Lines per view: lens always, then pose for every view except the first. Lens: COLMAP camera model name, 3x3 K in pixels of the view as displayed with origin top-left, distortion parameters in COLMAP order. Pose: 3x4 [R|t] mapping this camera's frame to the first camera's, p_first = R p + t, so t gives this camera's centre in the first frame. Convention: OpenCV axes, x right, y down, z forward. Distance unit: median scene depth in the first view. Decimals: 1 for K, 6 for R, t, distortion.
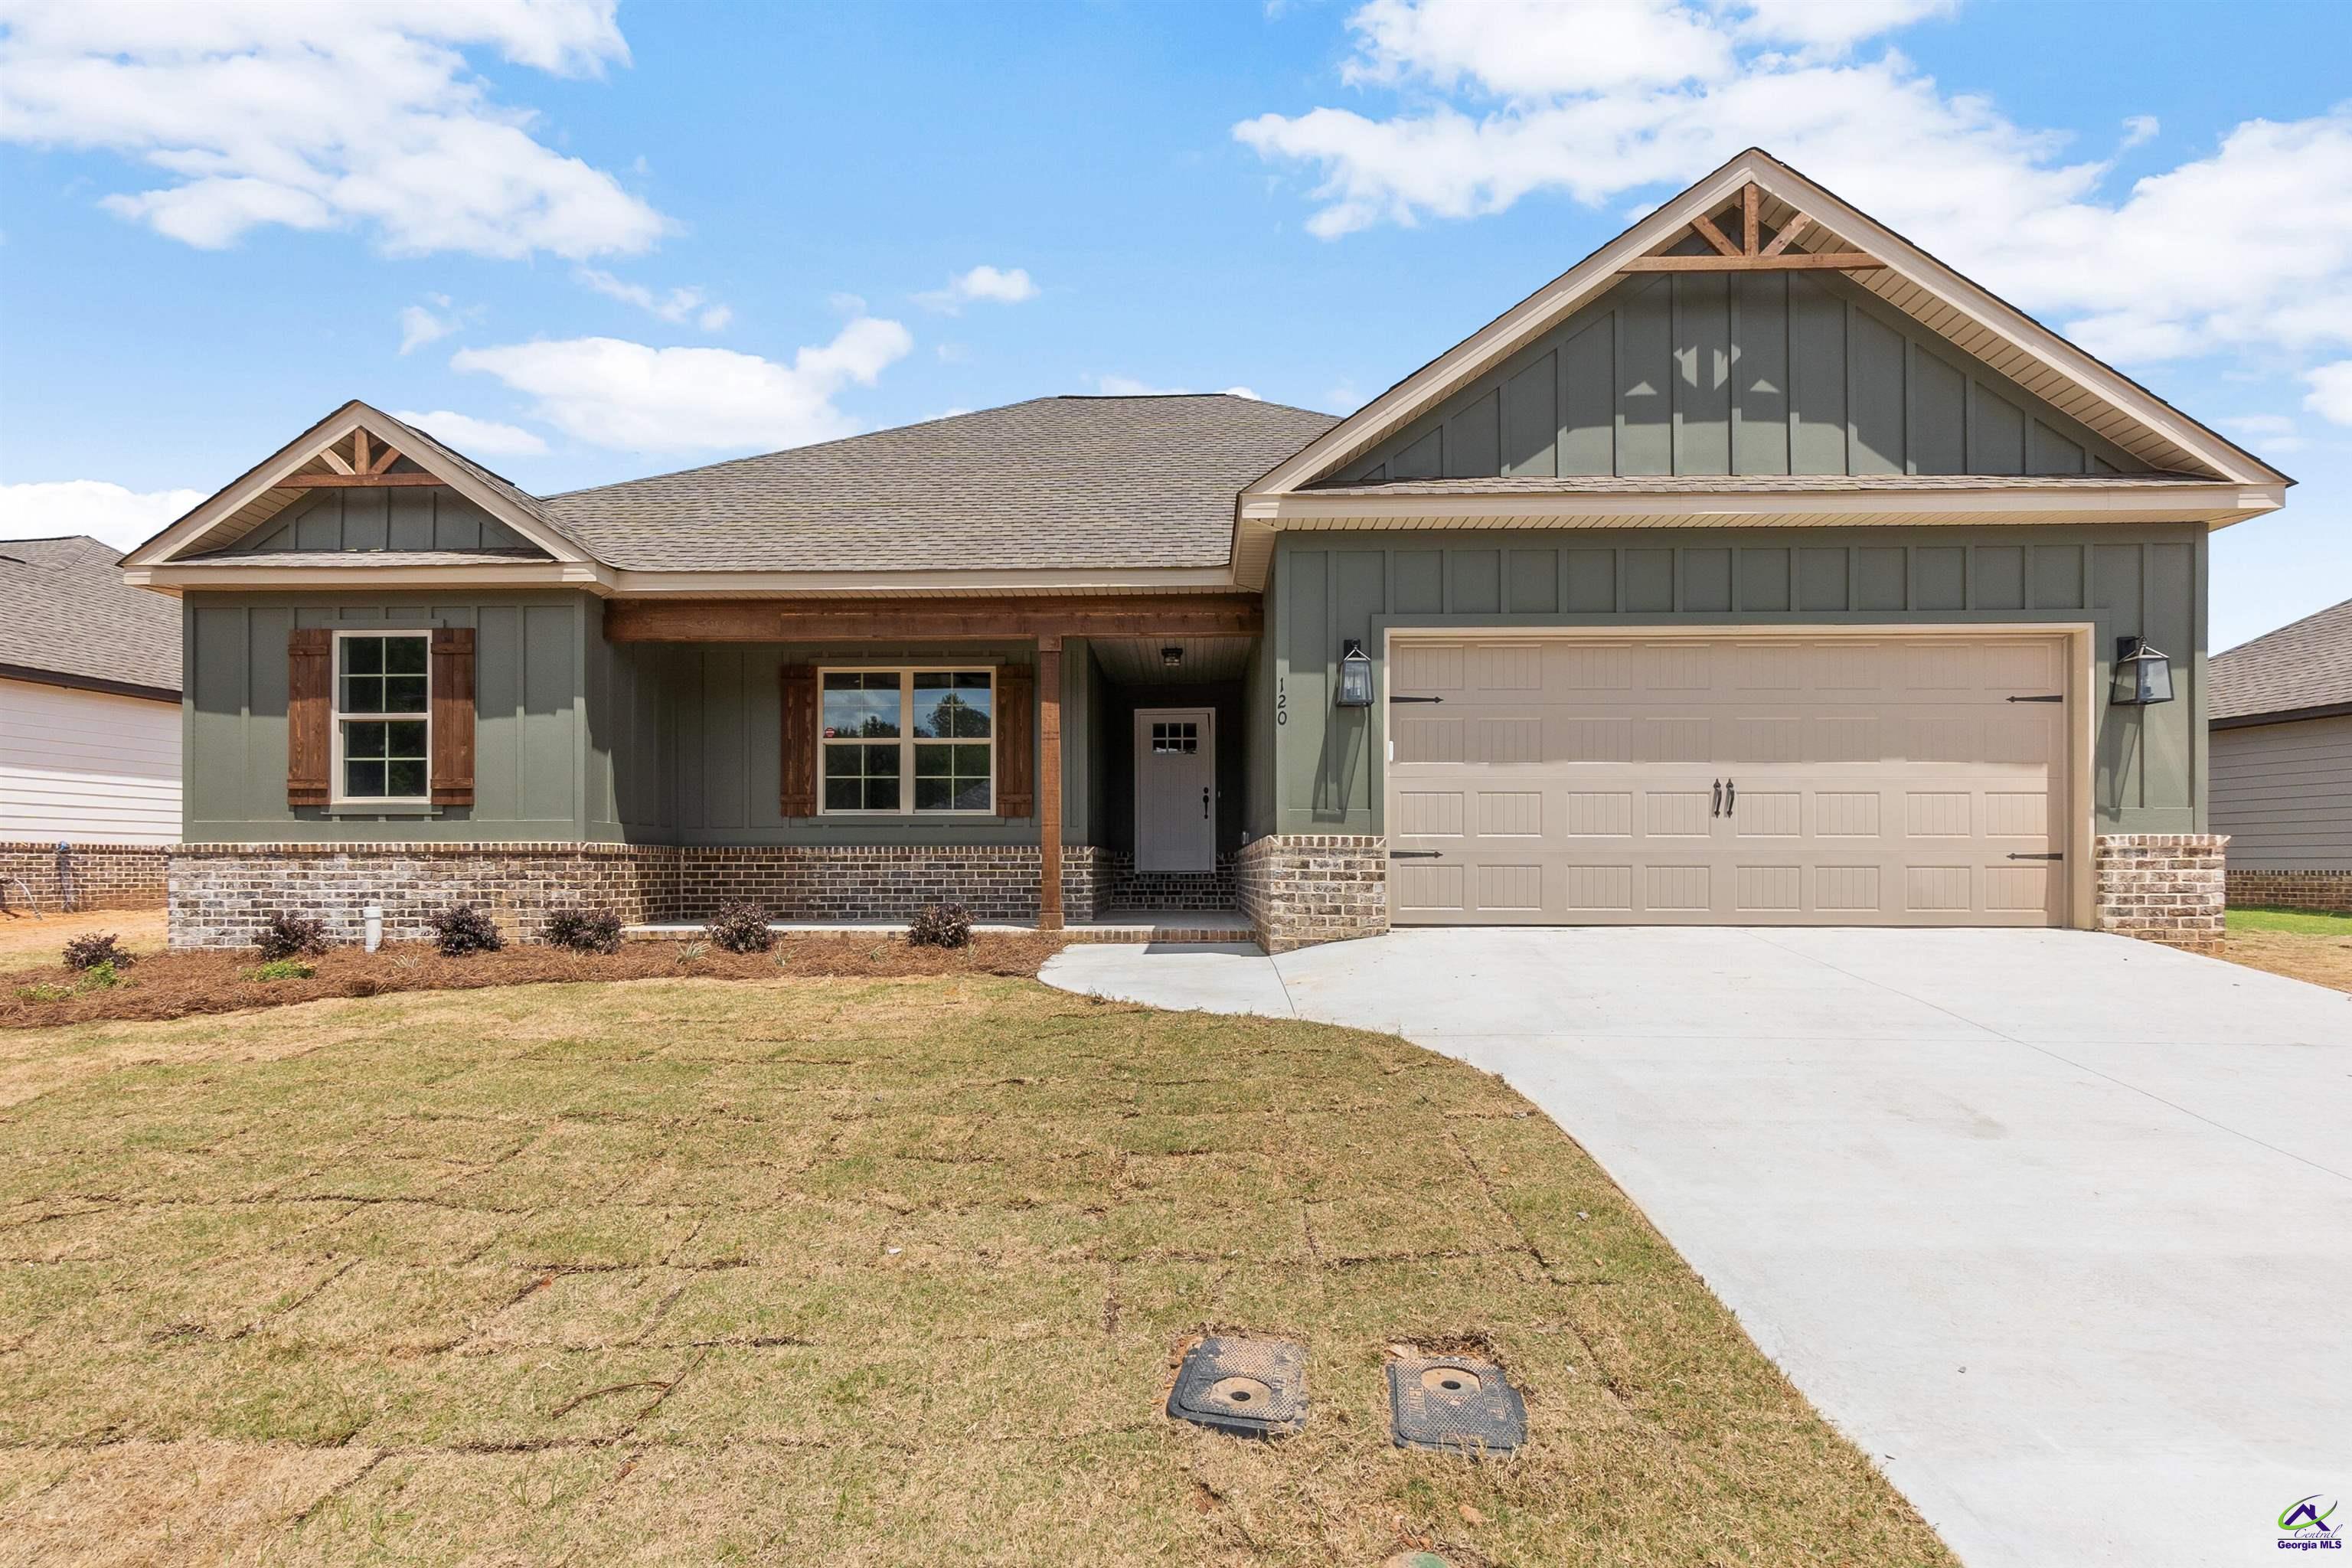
lens RADIAL K [[1009.7, 0, 1186.5], [0, 1009.7, 865.1], [0, 0, 1]] dist [-0.002266, -0.000618]
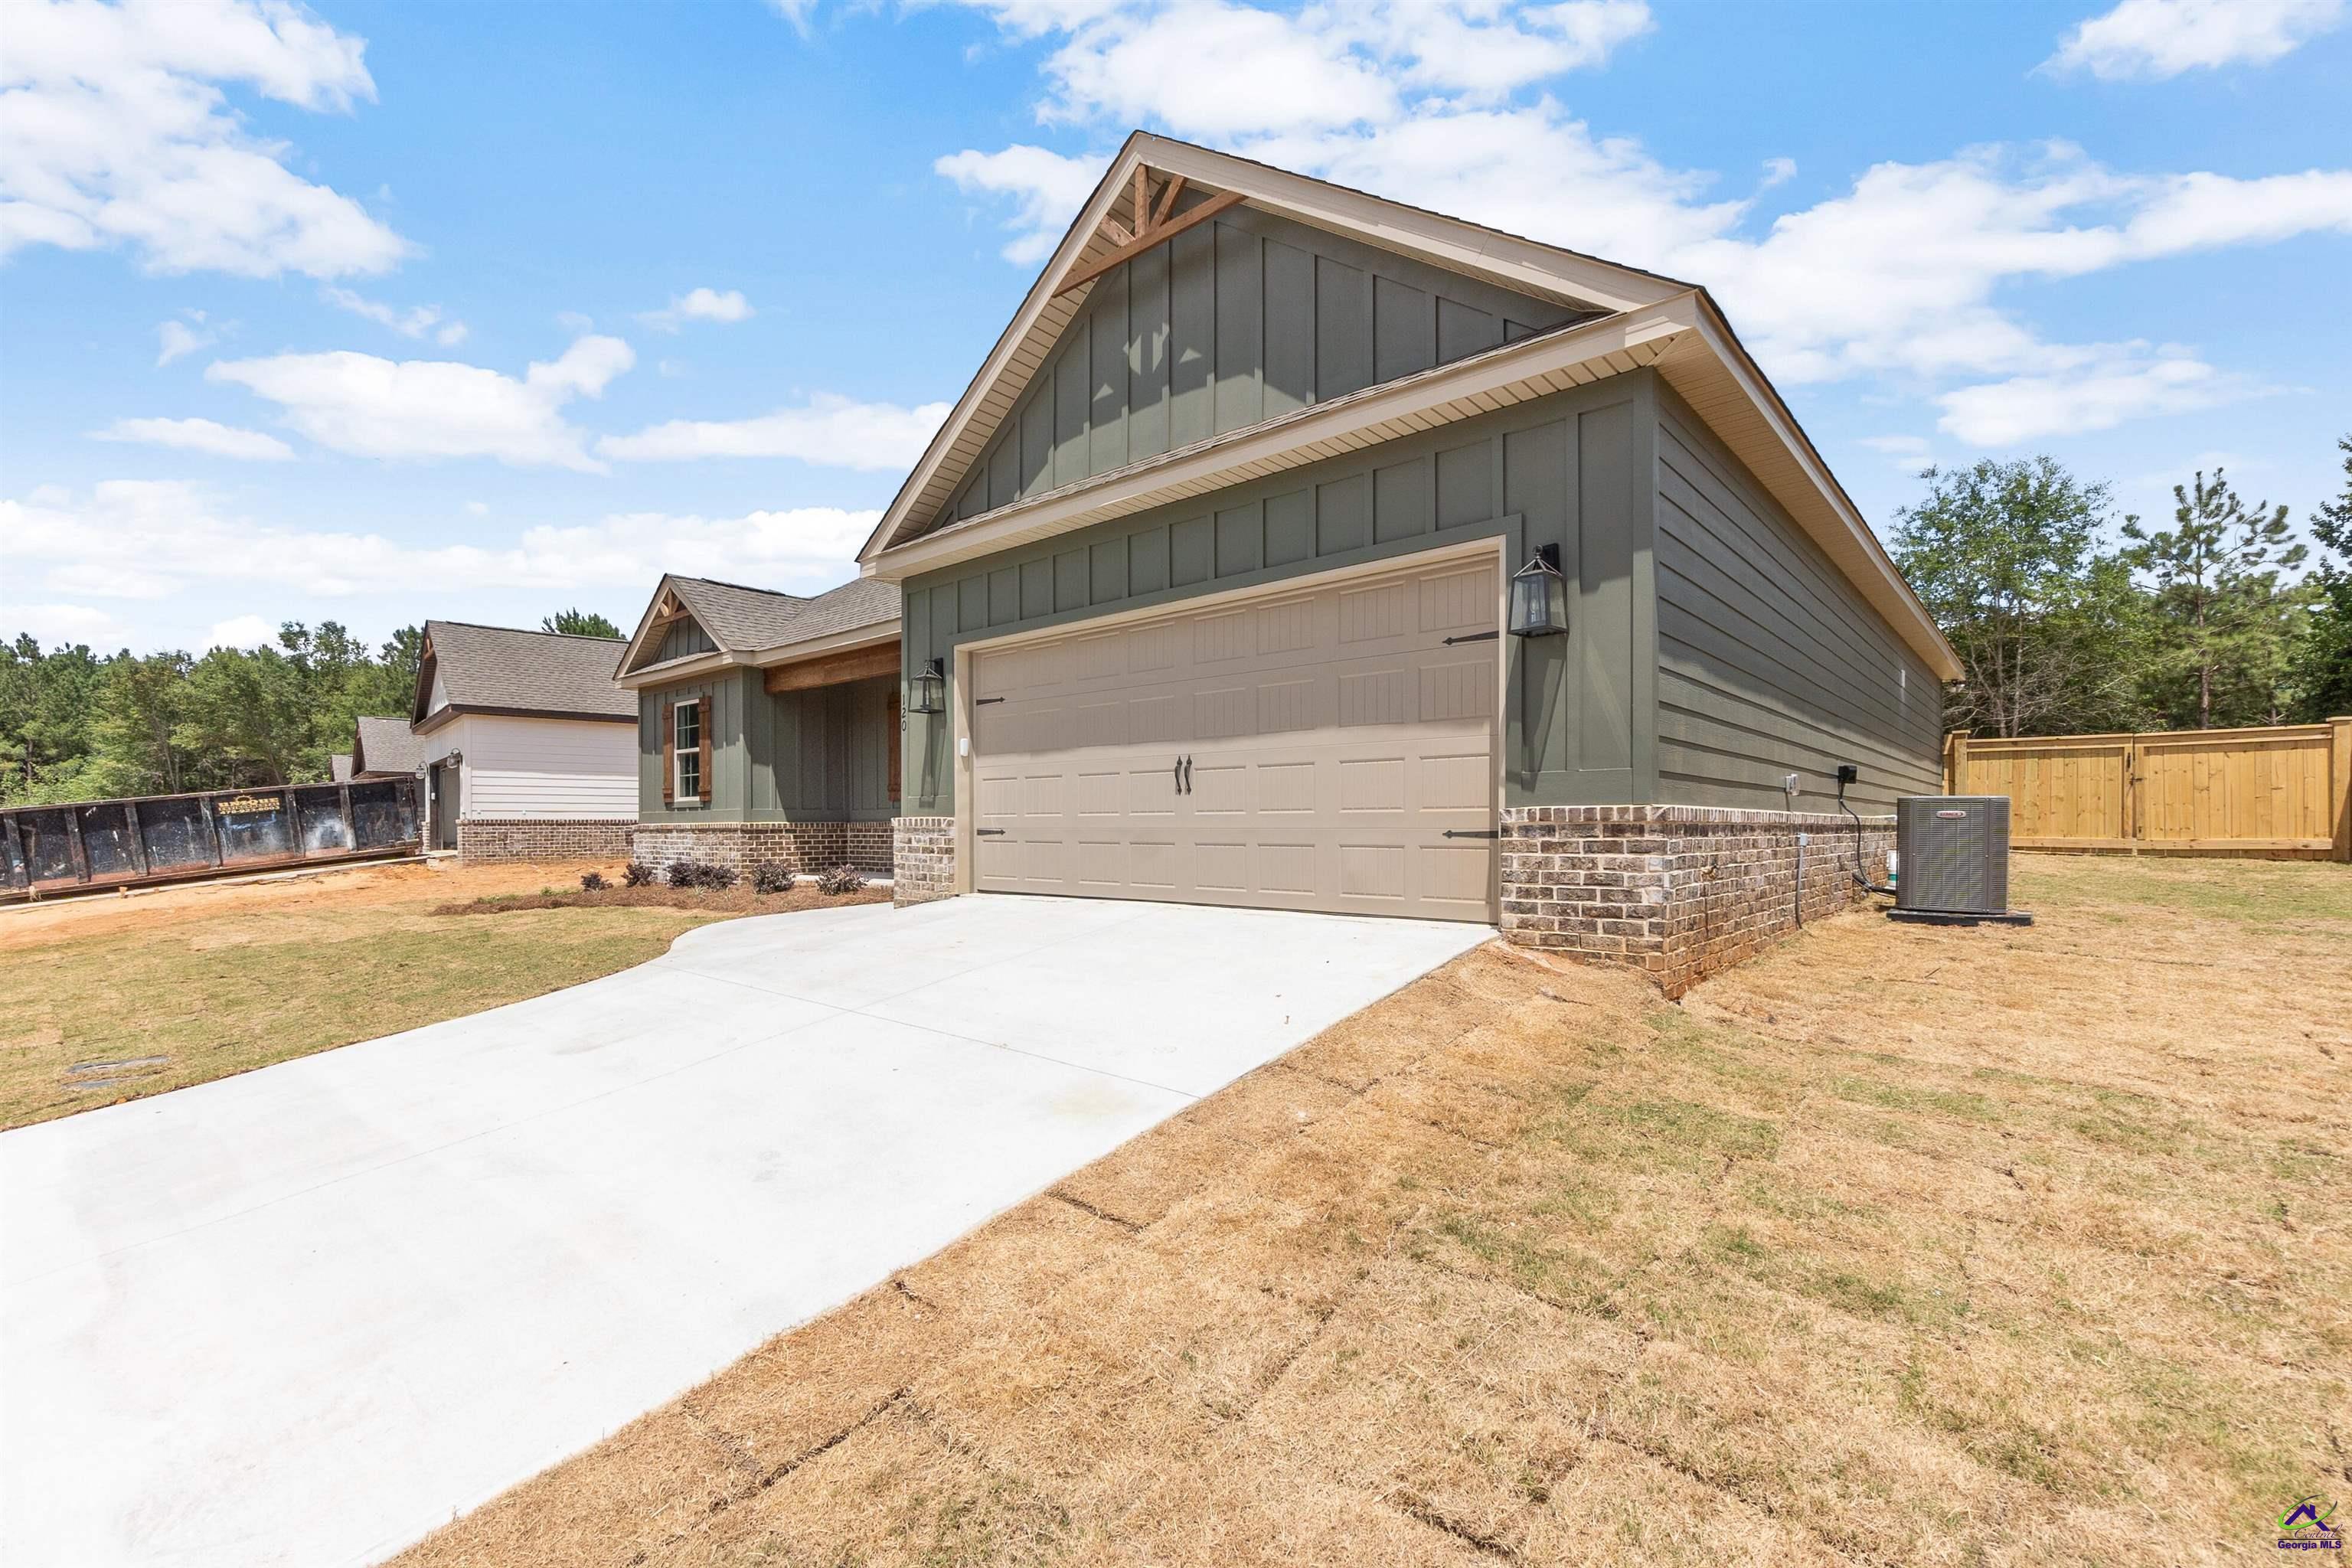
lens RADIAL K [[1009.7, 0, 1162.4], [0, 1009.7, 831.8], [0, 0, 1]] dist [-0.002266, -0.000618]
pose [[0.772278, -0.000855, -0.635285, 1.168765], [0.006724, 0.999954, 0.006827, -0.018203], [0.635250, -0.009544, 0.772248, 0.221783]]
